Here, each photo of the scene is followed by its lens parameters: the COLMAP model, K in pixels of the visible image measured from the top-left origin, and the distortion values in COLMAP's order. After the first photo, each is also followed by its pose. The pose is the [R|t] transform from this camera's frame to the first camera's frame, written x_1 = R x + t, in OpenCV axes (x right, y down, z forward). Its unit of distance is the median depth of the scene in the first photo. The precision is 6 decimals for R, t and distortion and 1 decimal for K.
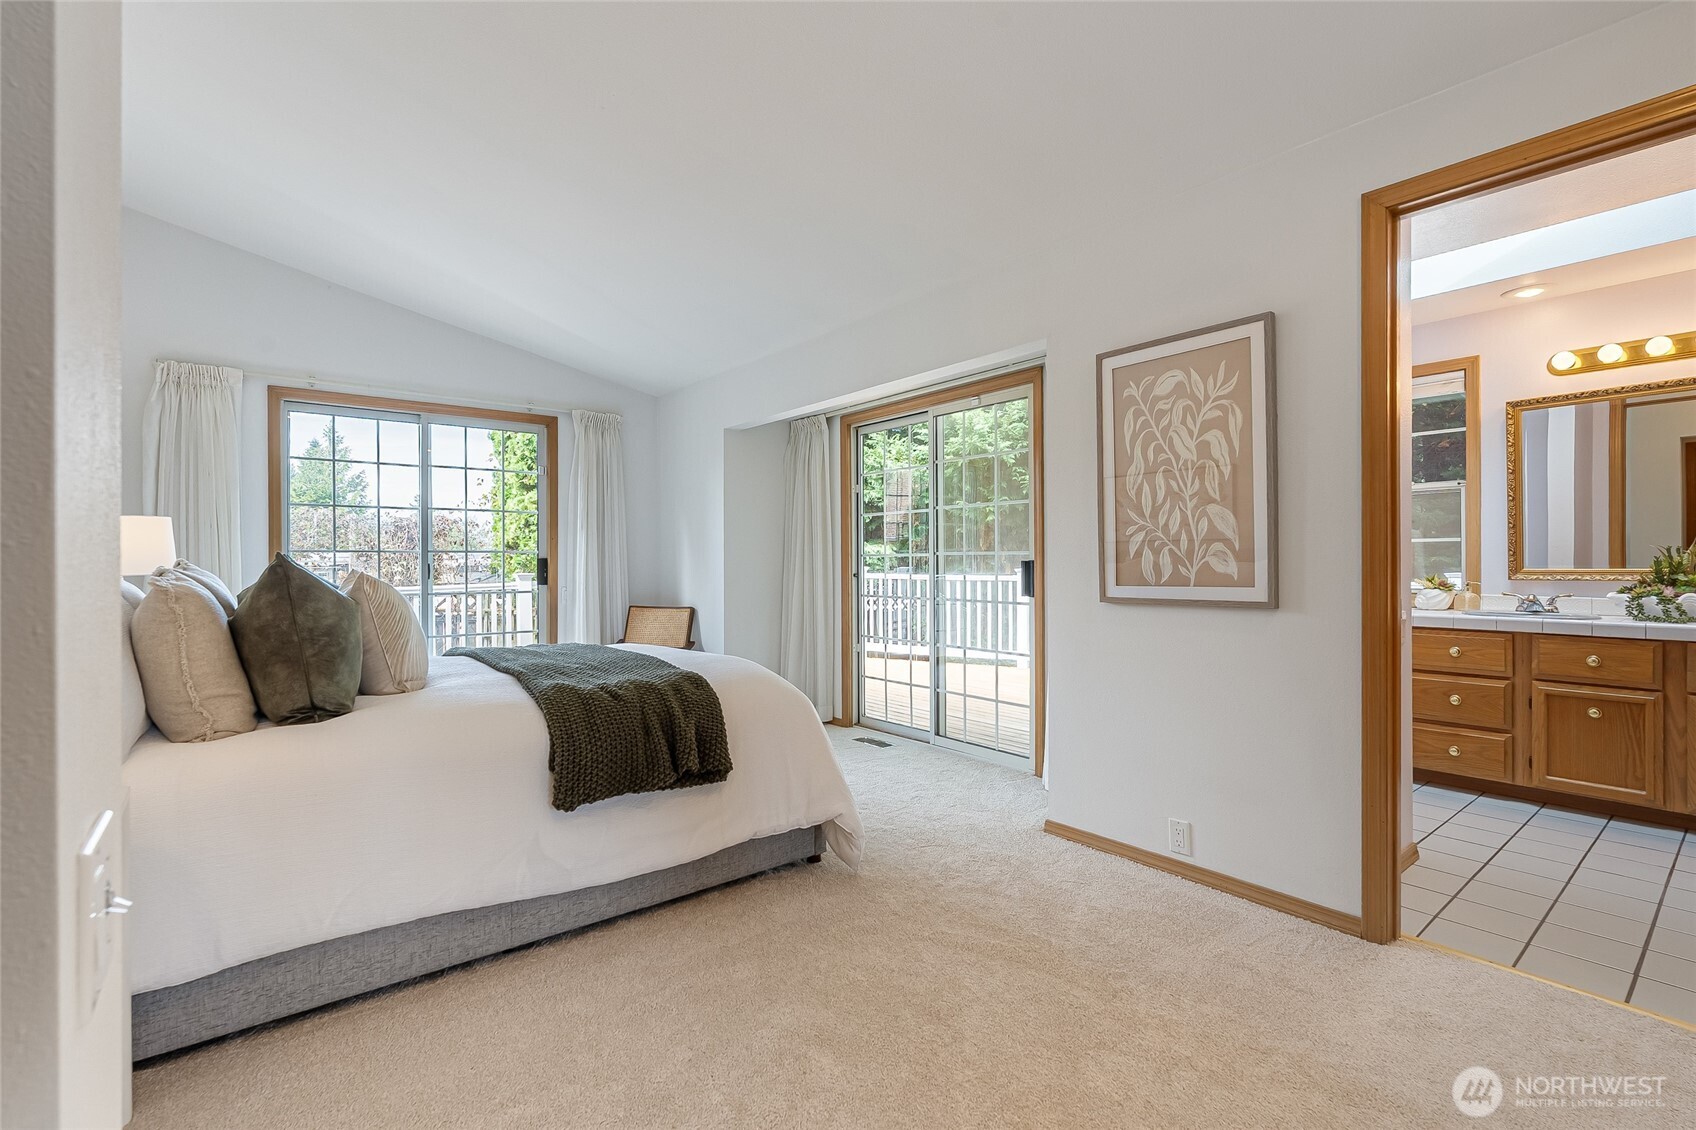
lens RADIAL K [[744.4, 0, 868.5], [0, 744.4, 559.0], [0, 0, 1]] dist [-0.003778, 0.001134]
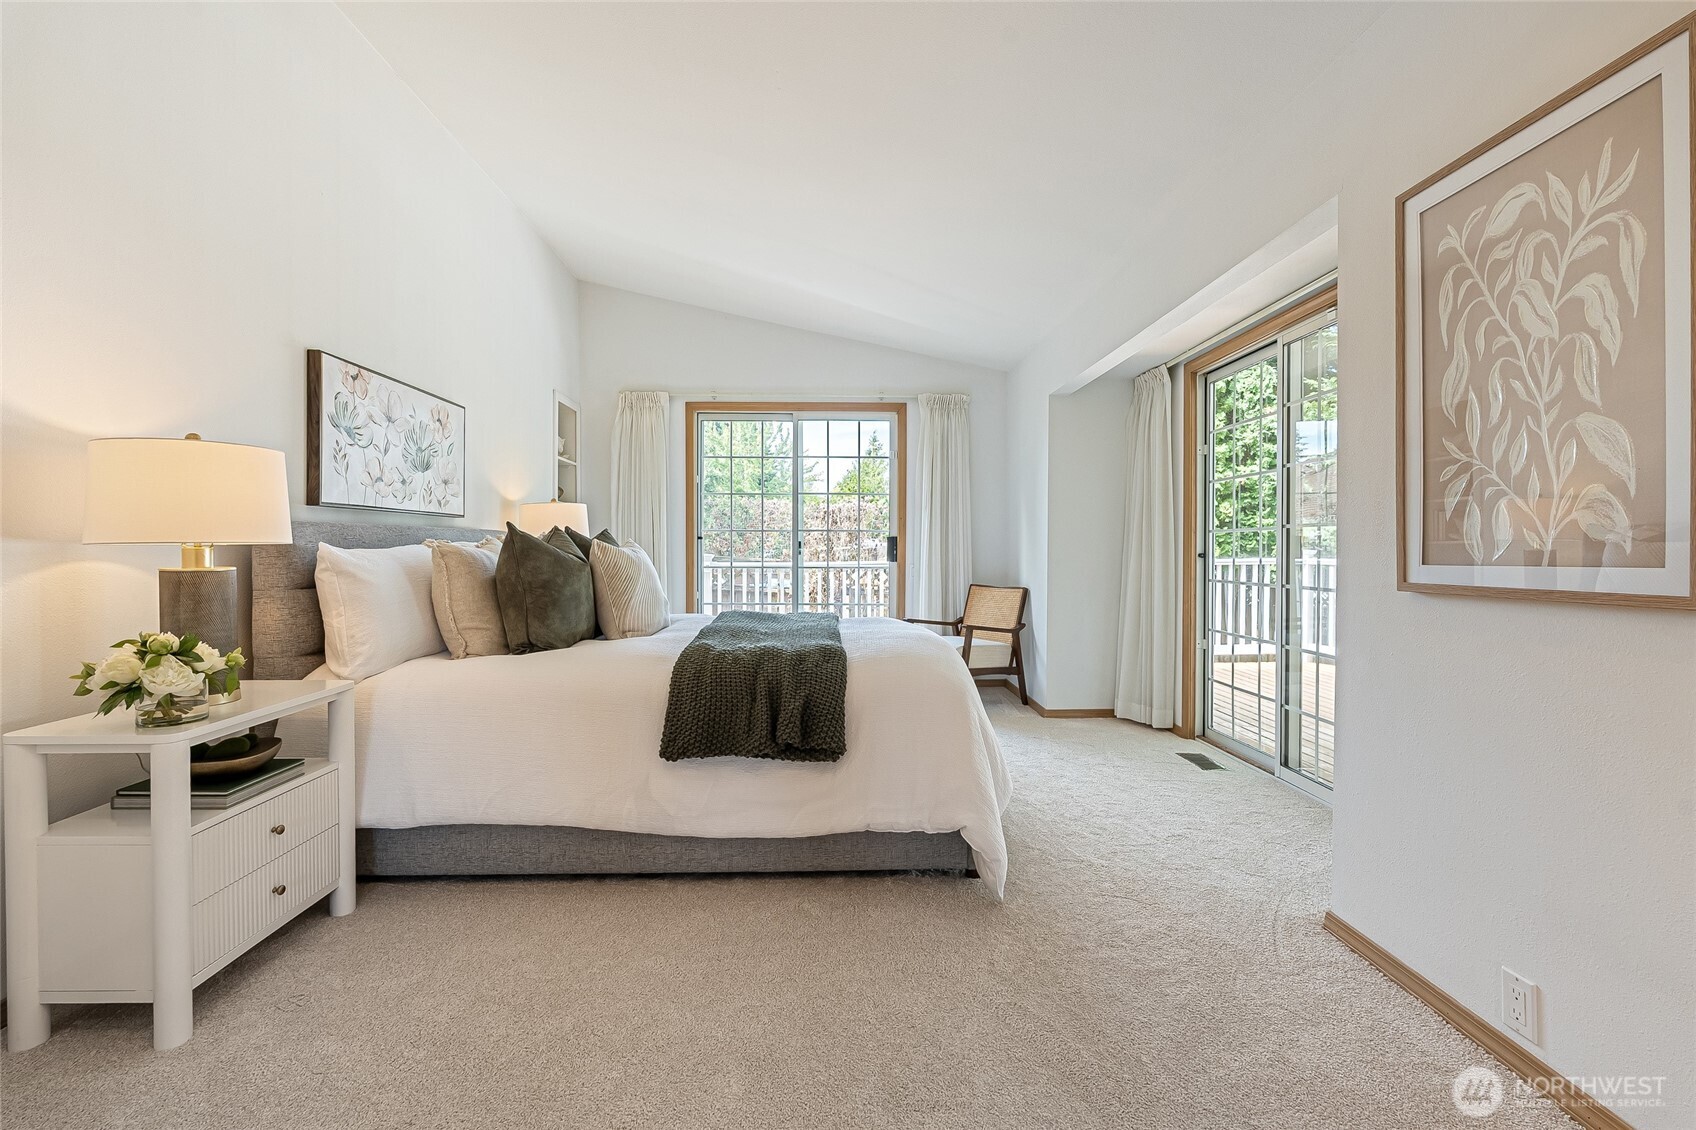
lens RADIAL K [[744.4, 0, 853.4], [0, 744.4, 553.5], [0, 0, 1]] dist [-0.003778, 0.001134]
pose [[0.797846, 0.009443, -0.602787, 0.406915], [-0.002248, 0.999917, 0.012690, 0.024523], [0.602857, -0.008769, 0.797801, 0.278717]]
